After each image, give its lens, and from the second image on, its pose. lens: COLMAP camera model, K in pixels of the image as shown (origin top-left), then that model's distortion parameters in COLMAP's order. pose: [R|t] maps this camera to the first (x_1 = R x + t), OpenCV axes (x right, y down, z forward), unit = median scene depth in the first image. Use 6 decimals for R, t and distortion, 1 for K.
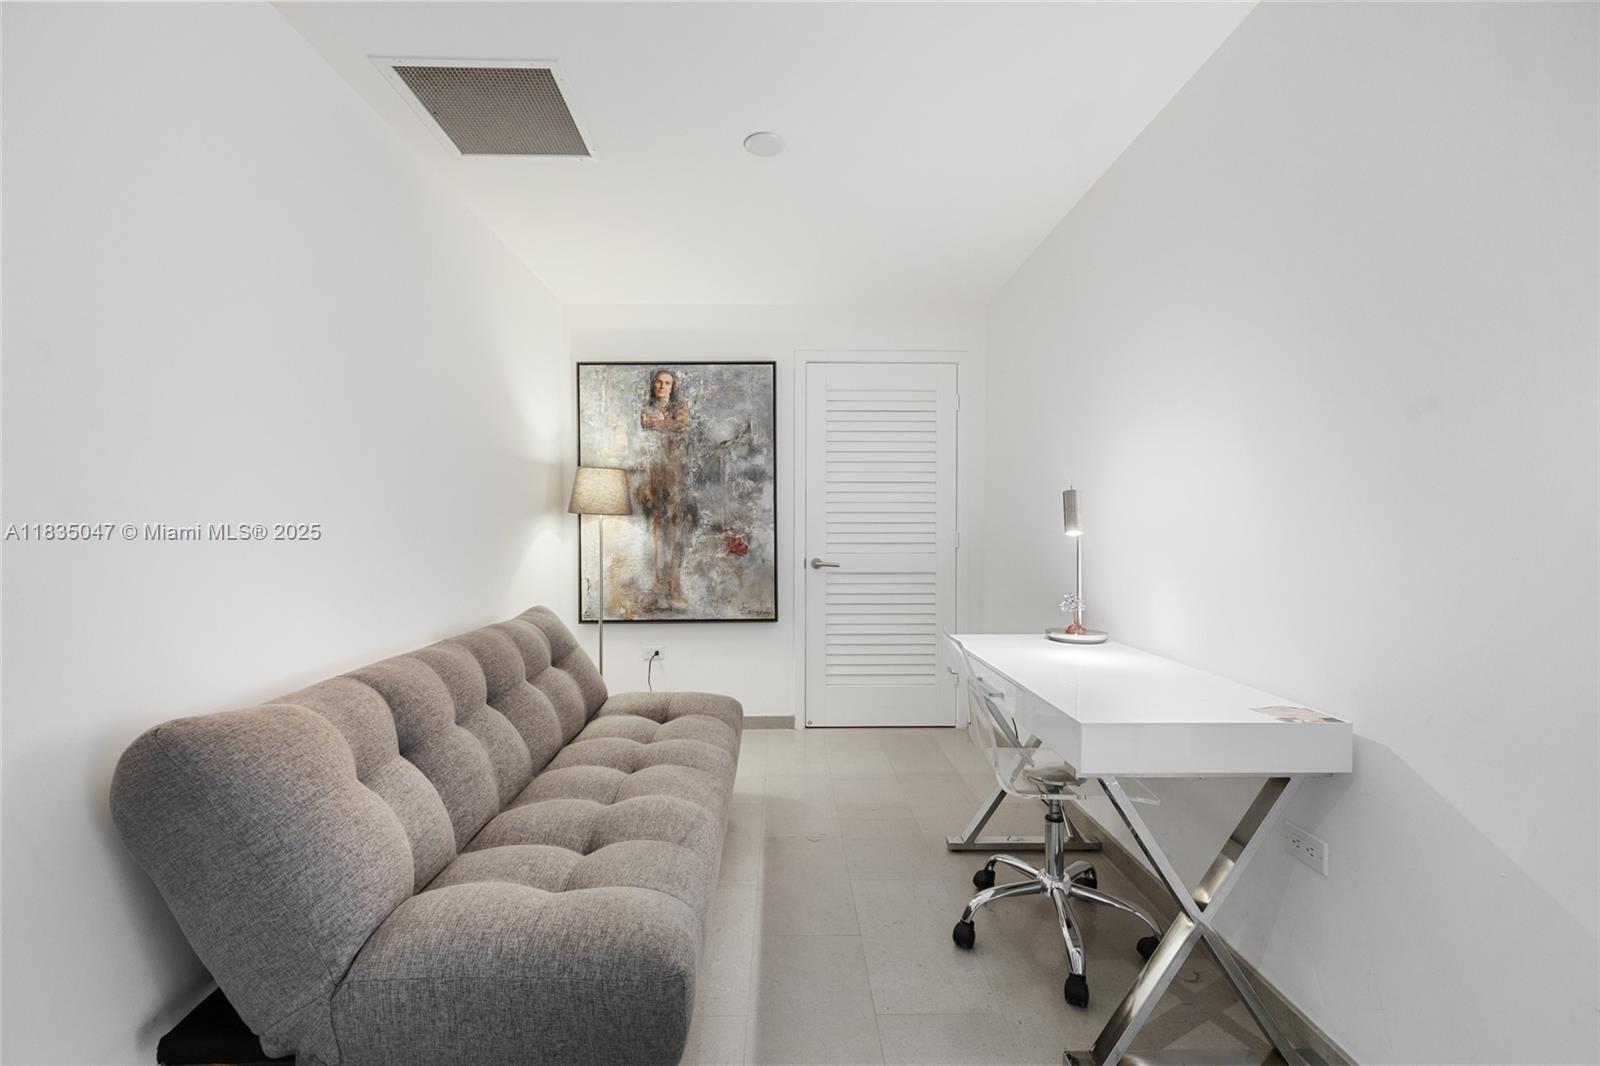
lens RADIAL K [[669.9, 0, 793.3], [0, 669.9, 532.4], [0, 0, 1]] dist [-0.003547, 0.000093]
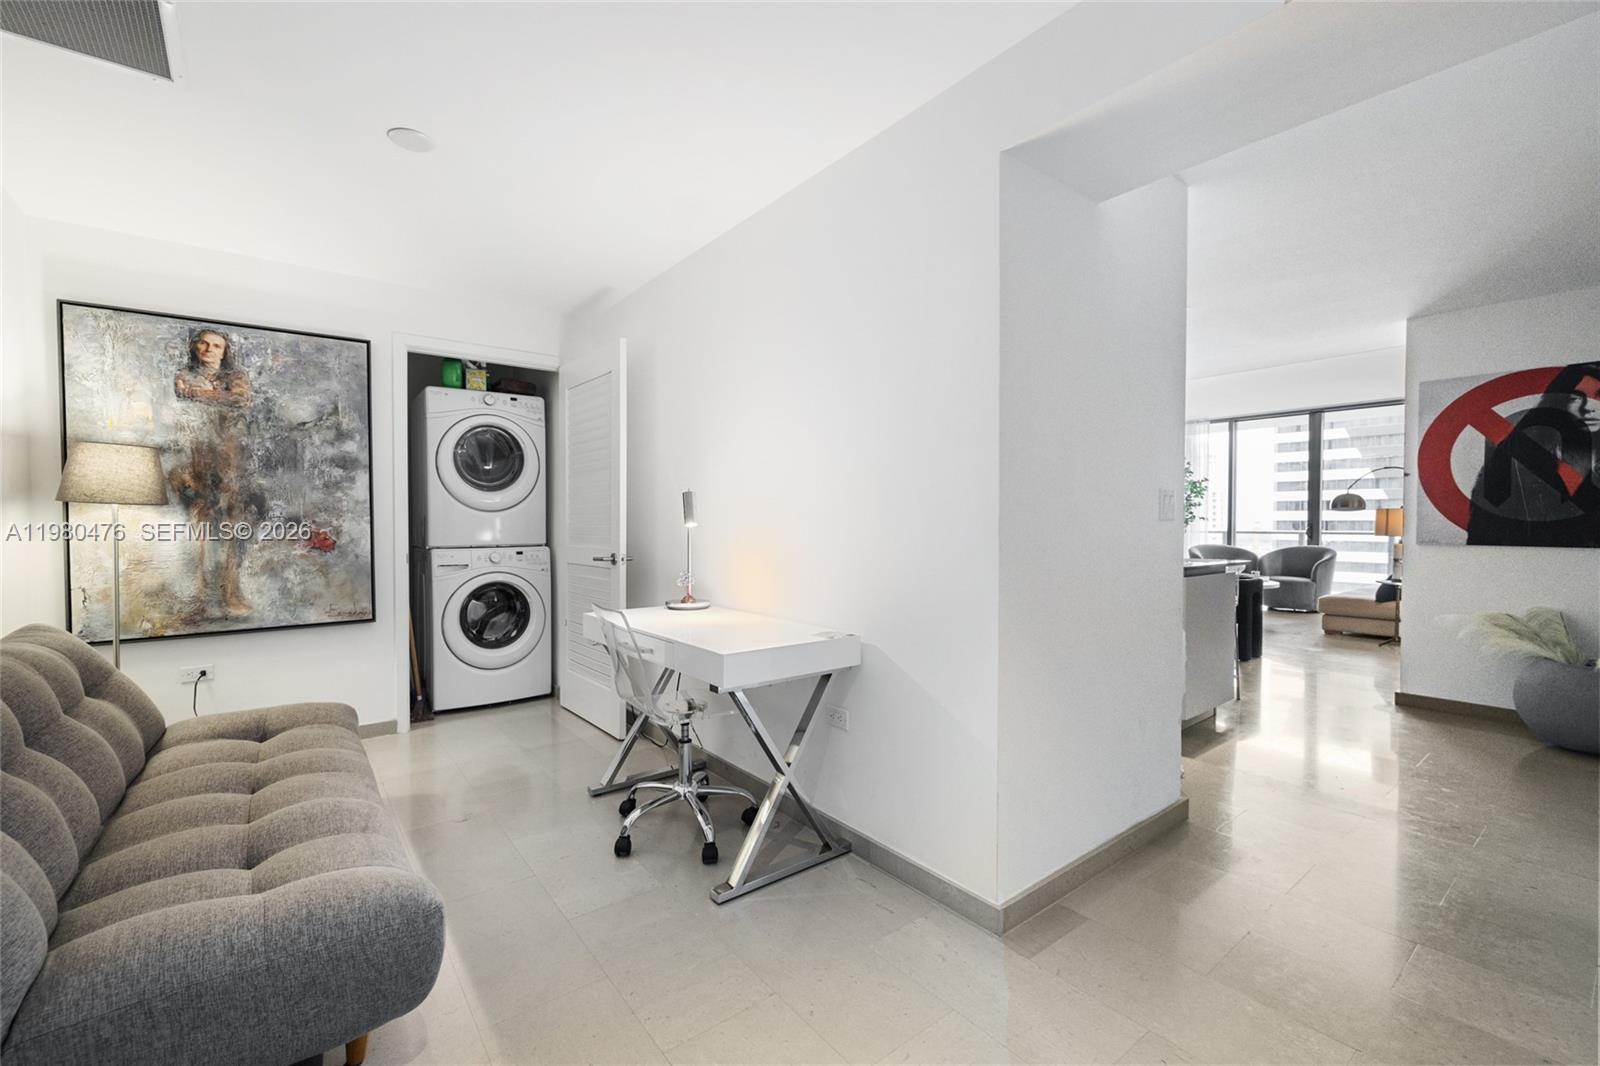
lens RADIAL K [[669.9, 0, 803.0], [0, 669.9, 529.9], [0, 0, 1]] dist [-0.003547, 0.000093]
pose [[0.790410, -0.008592, 0.612518, -0.187573], [0.004504, 0.999956, 0.008215, 0.001233], [-0.612562, -0.003734, 0.790414, -0.150320]]
